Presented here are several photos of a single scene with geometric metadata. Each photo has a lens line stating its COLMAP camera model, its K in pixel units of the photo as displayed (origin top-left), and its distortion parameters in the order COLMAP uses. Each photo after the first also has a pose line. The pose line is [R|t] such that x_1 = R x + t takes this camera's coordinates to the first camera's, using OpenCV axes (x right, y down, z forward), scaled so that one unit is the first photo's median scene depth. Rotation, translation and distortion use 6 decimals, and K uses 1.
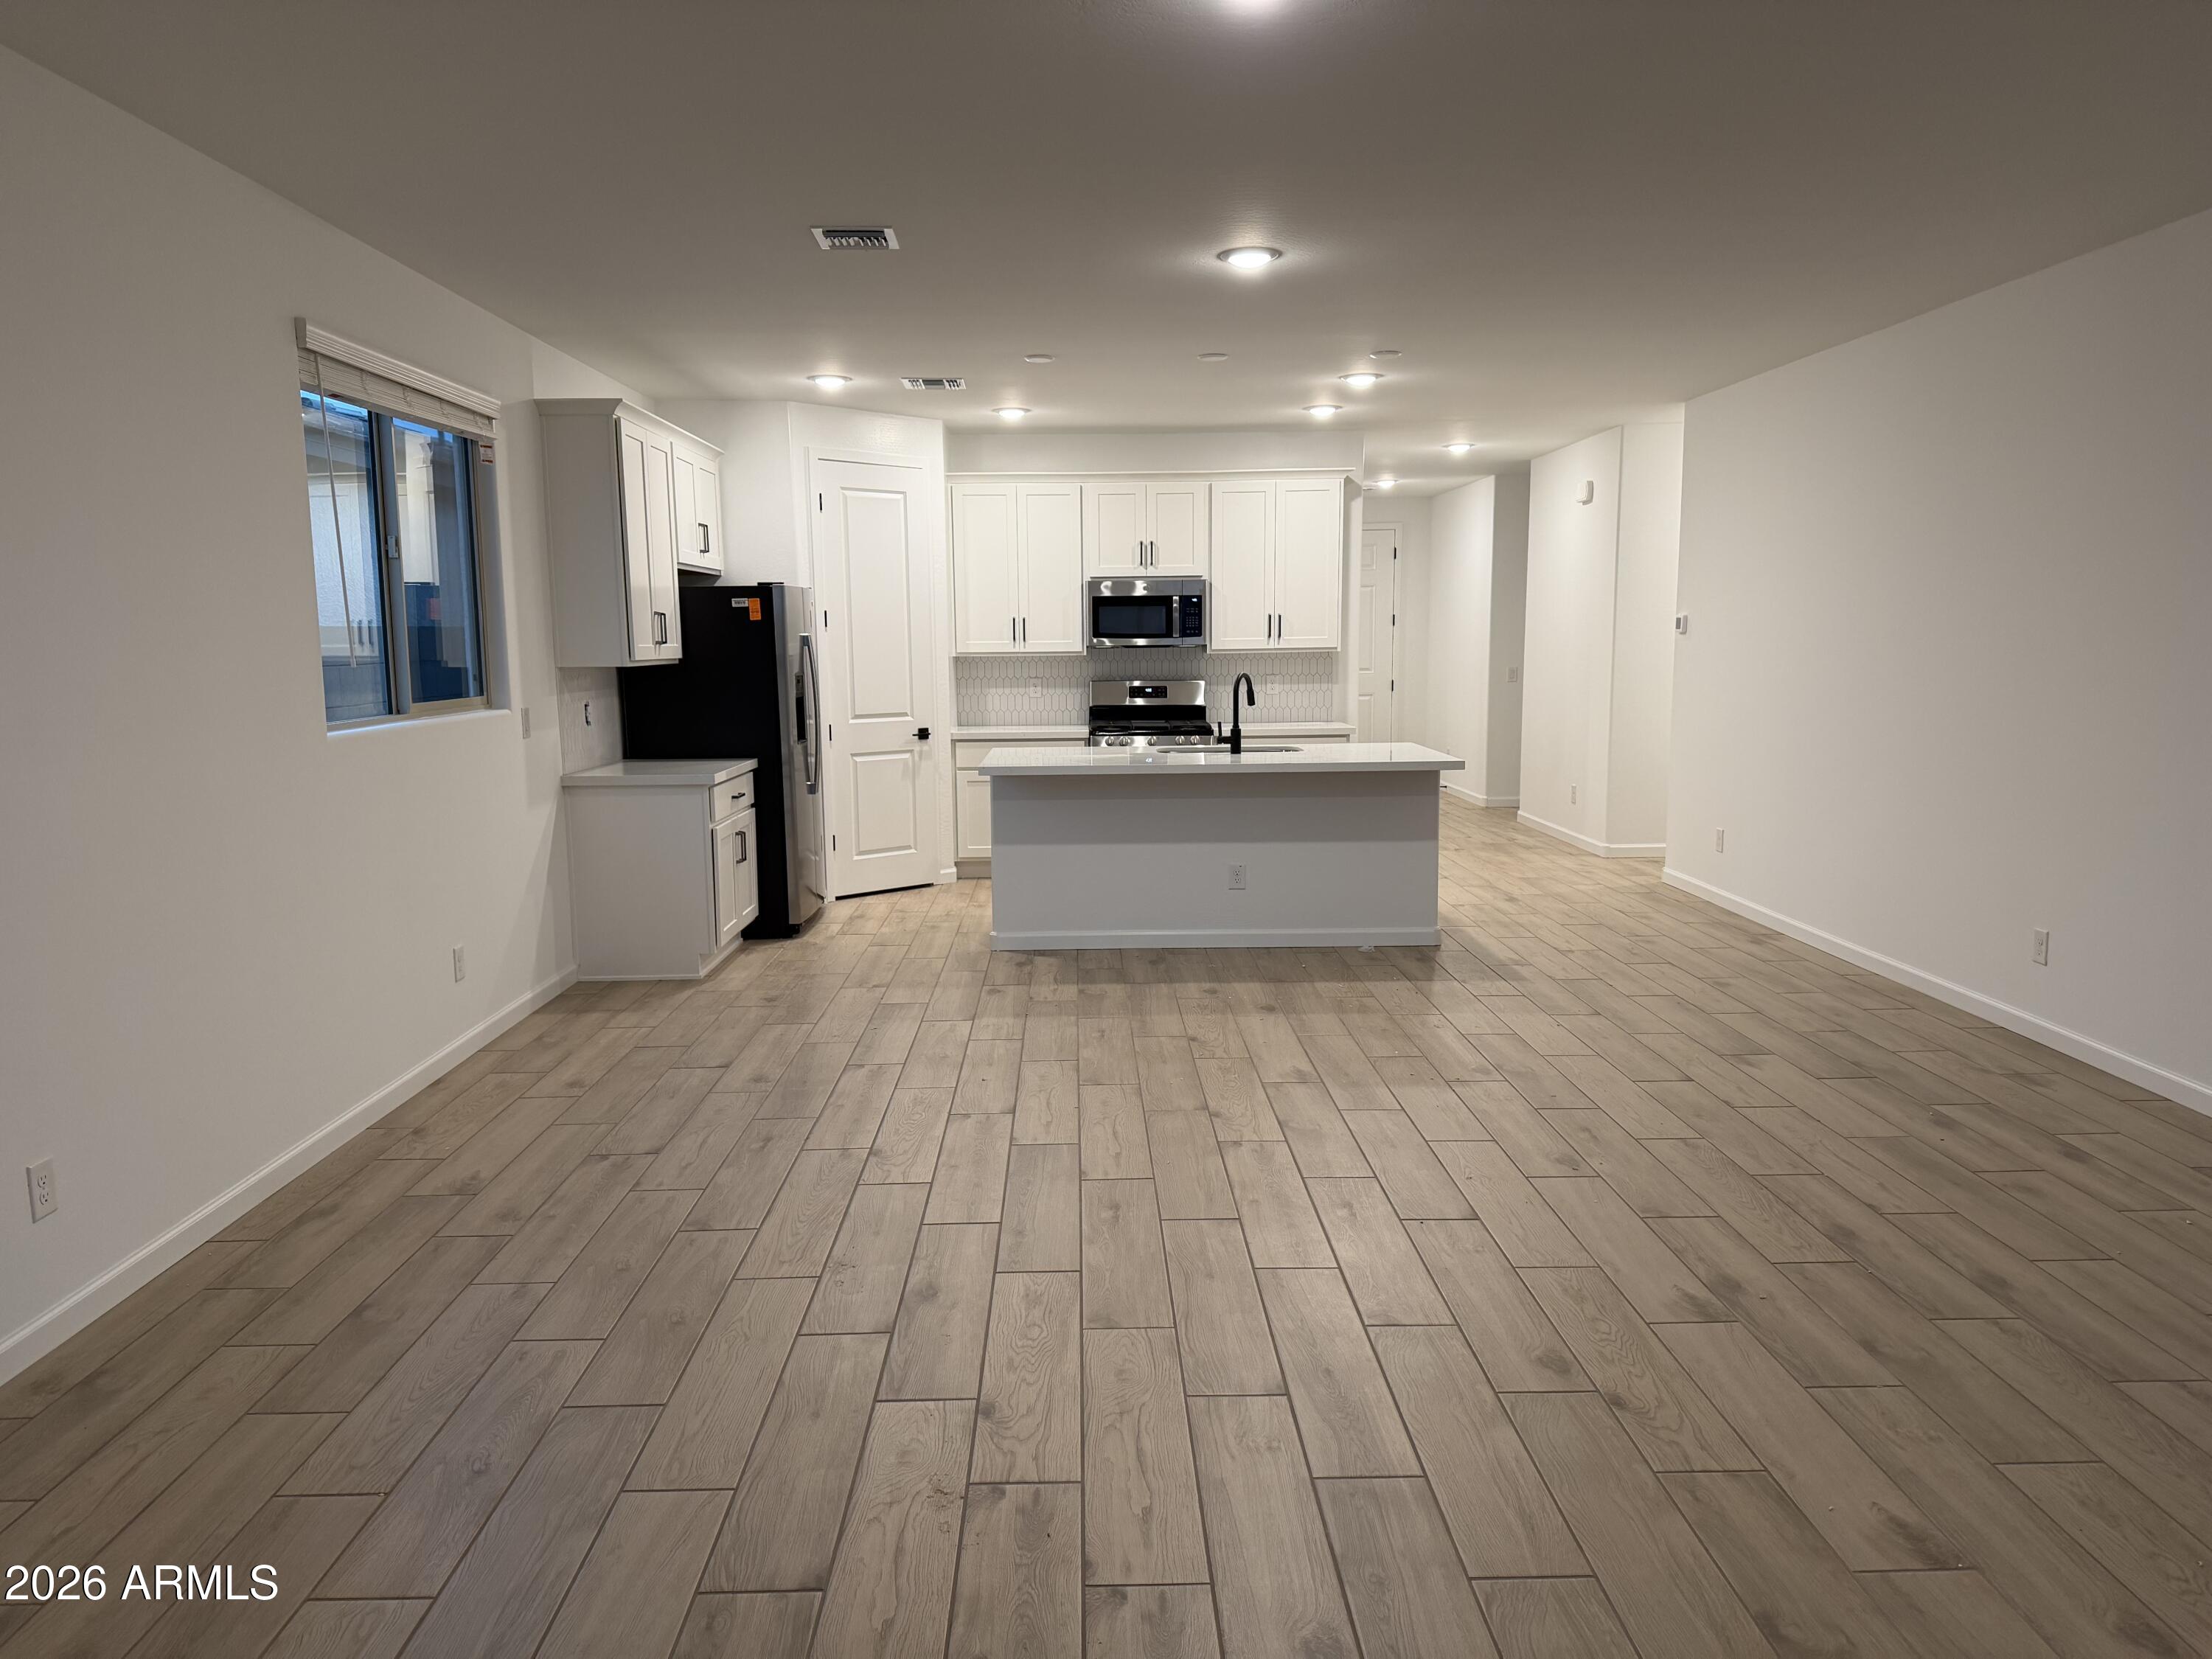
lens RADIAL K [[1547.8, 0, 1106.0], [0, 1547.8, 829.5], [0, 0, 1]] dist [0.140596, -0.208291]
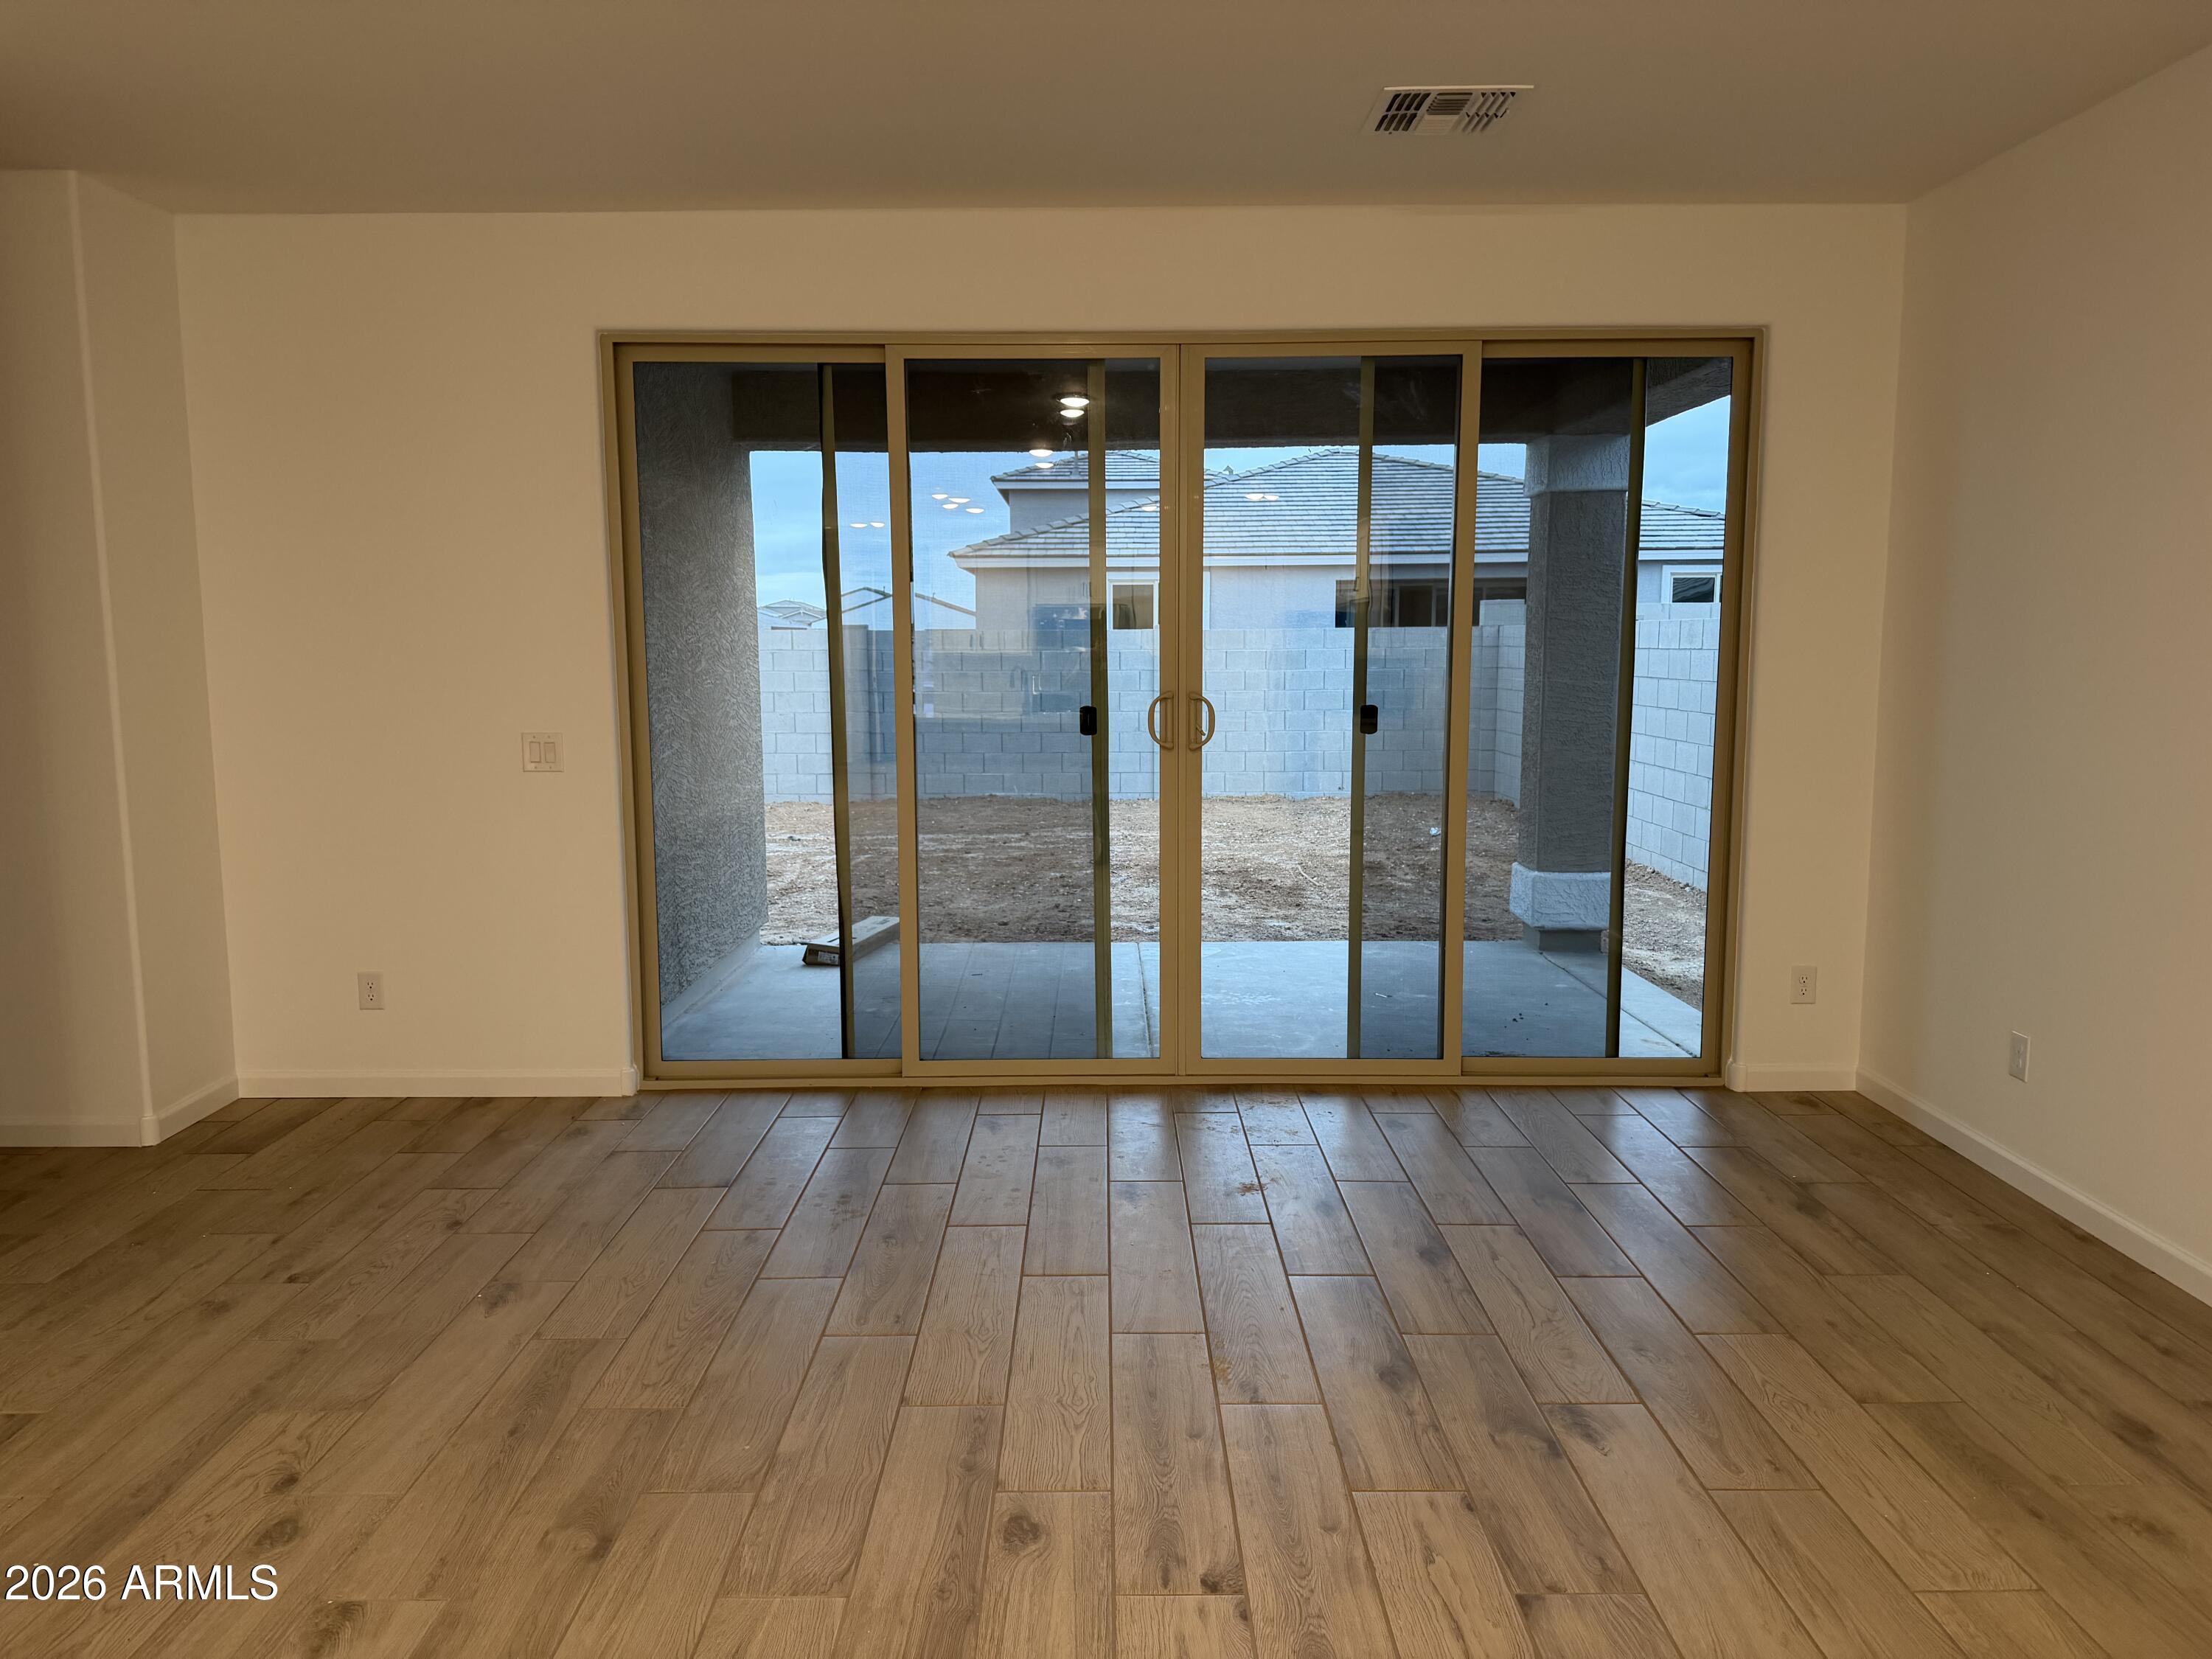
lens RADIAL K [[1553.6, 0, 1100.4], [0, 1553.6, 820.8], [0, 0, 1]] dist [0.075176, -0.102124]
pose [[-0.999543, 0.013544, 0.027017, 0.014593], [0.019633, 0.970625, 0.239795, -0.073582], [-0.022976, 0.240215, -0.970448, 0.622065]]
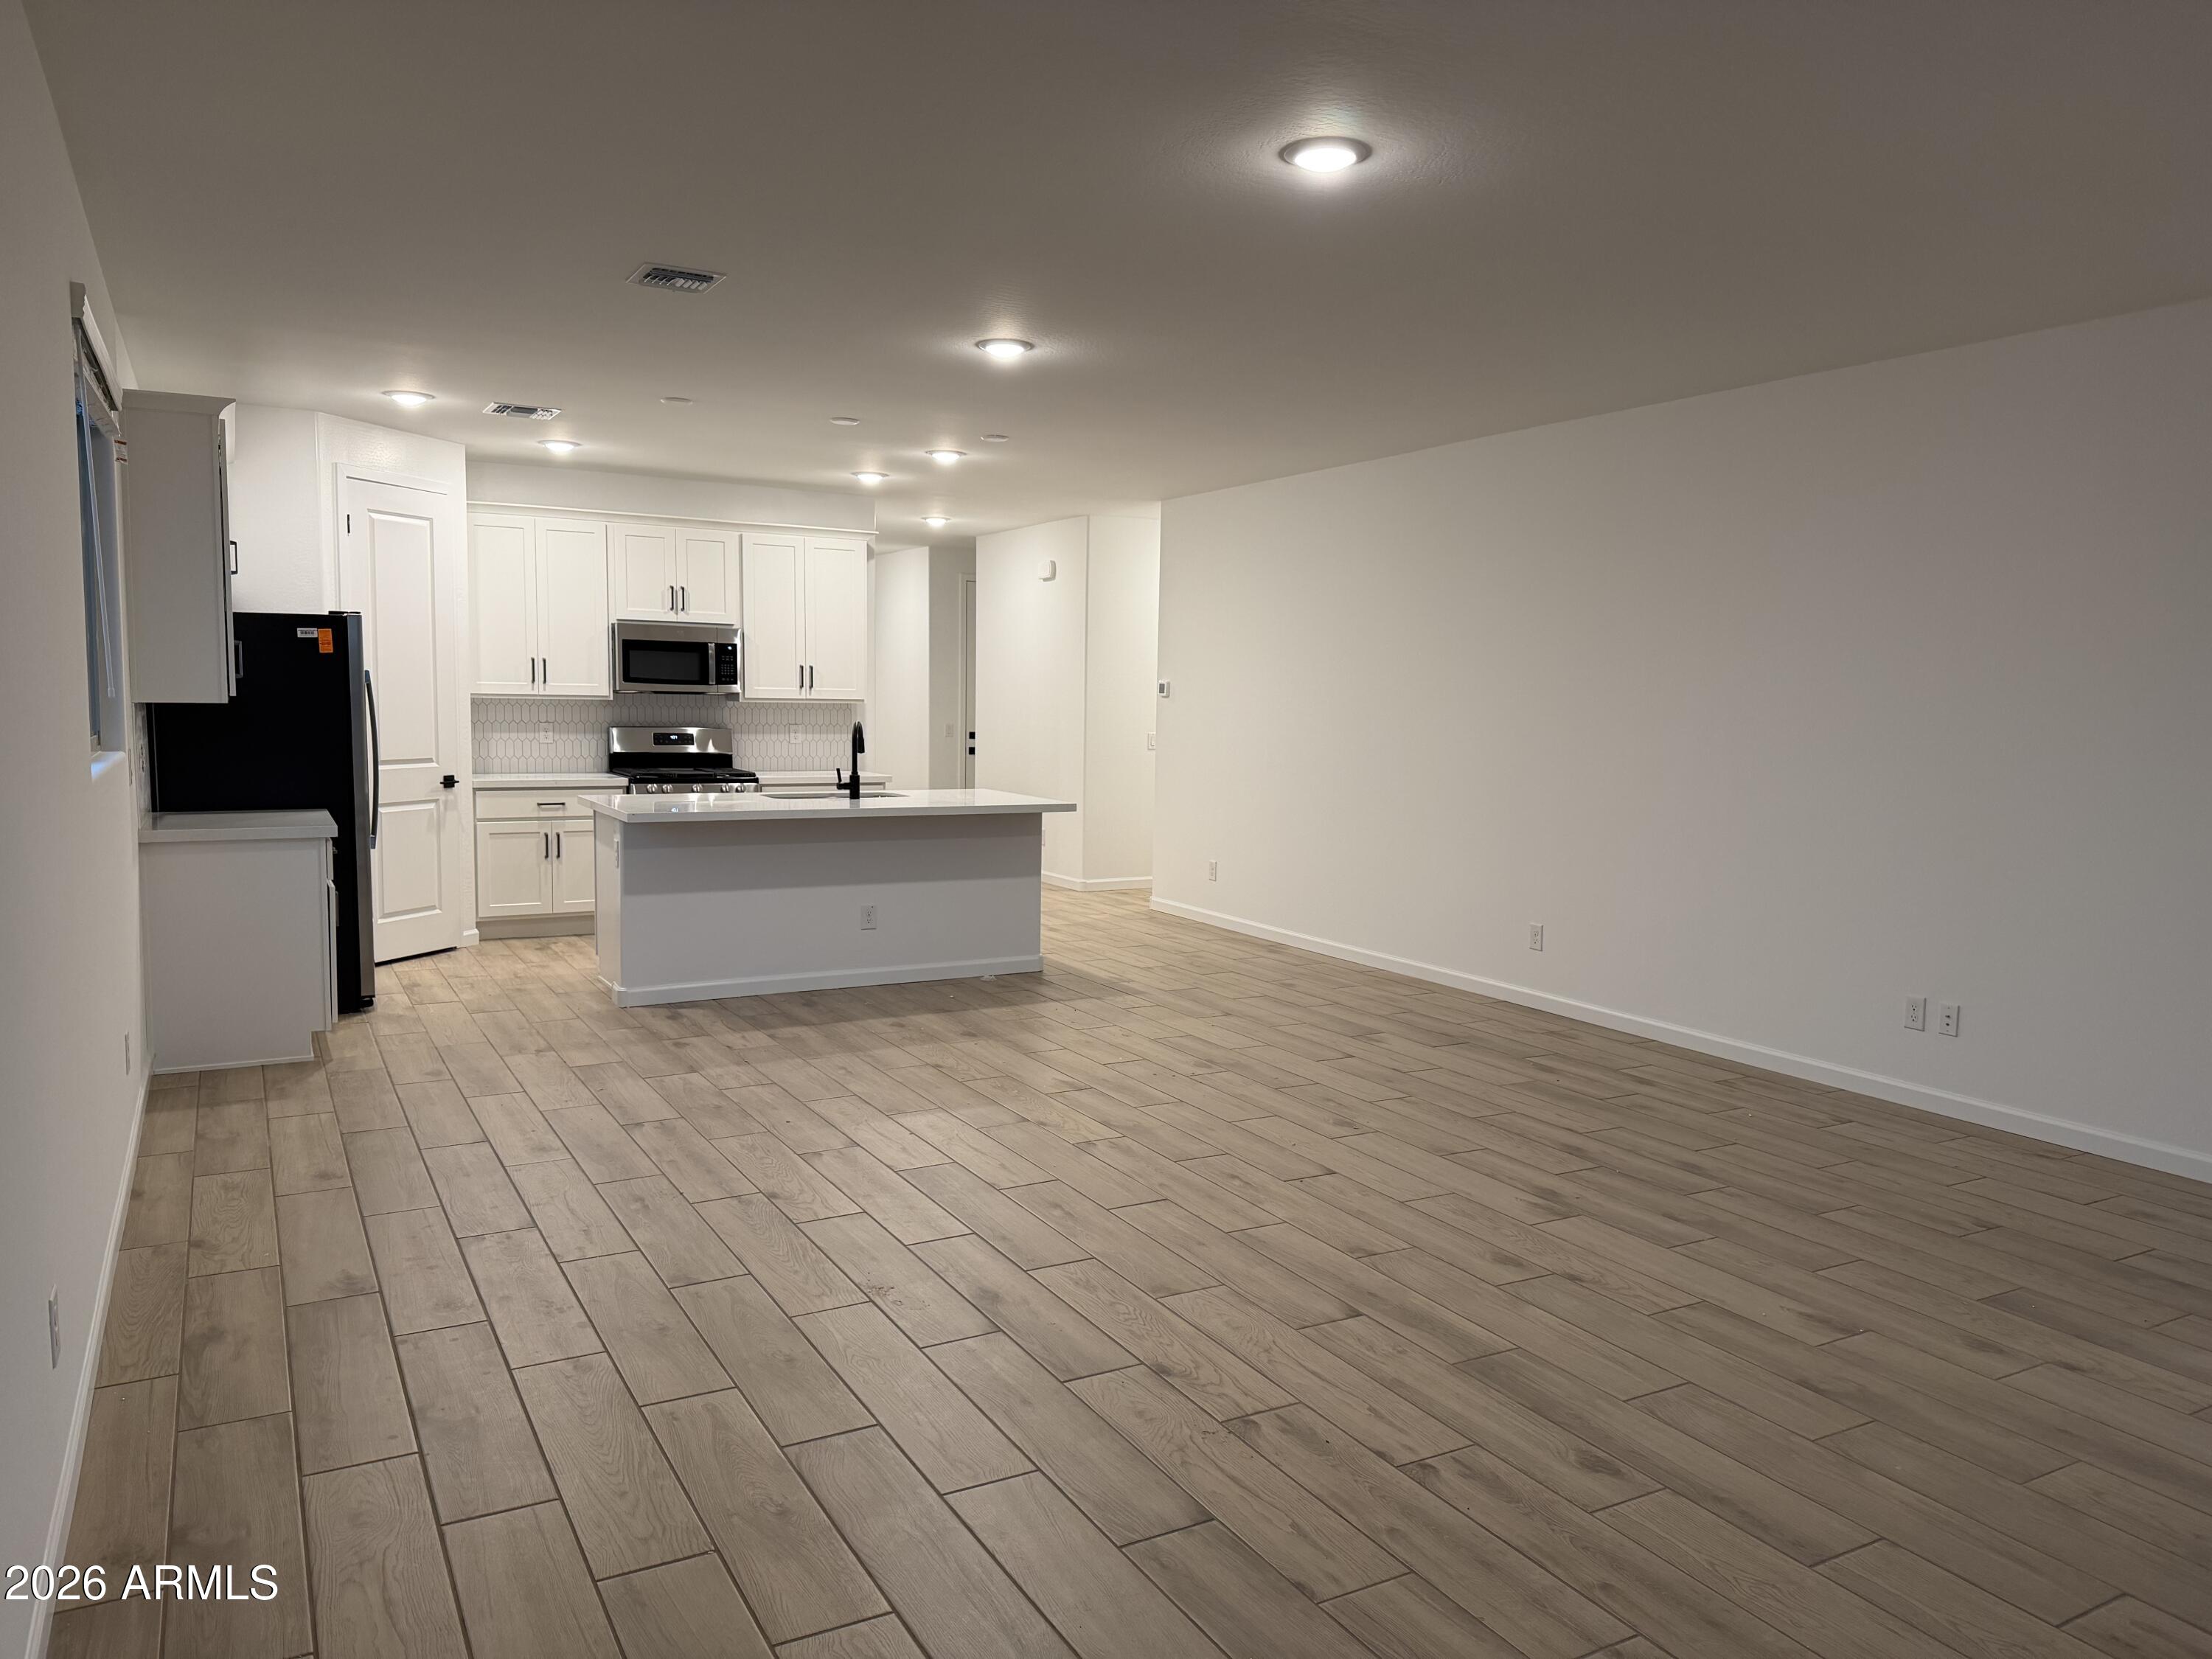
lens RADIAL K [[1544.6, 0, 1119.4], [0, 1544.6, 817.1], [0, 0, 1]] dist [0.146837, -0.204851]
pose [[0.879722, -0.012852, 0.475314, -0.261721], [0.033523, 0.998824, -0.035038, 0.005587], [-0.474305, 0.046758, 0.879118, 0.005204]]
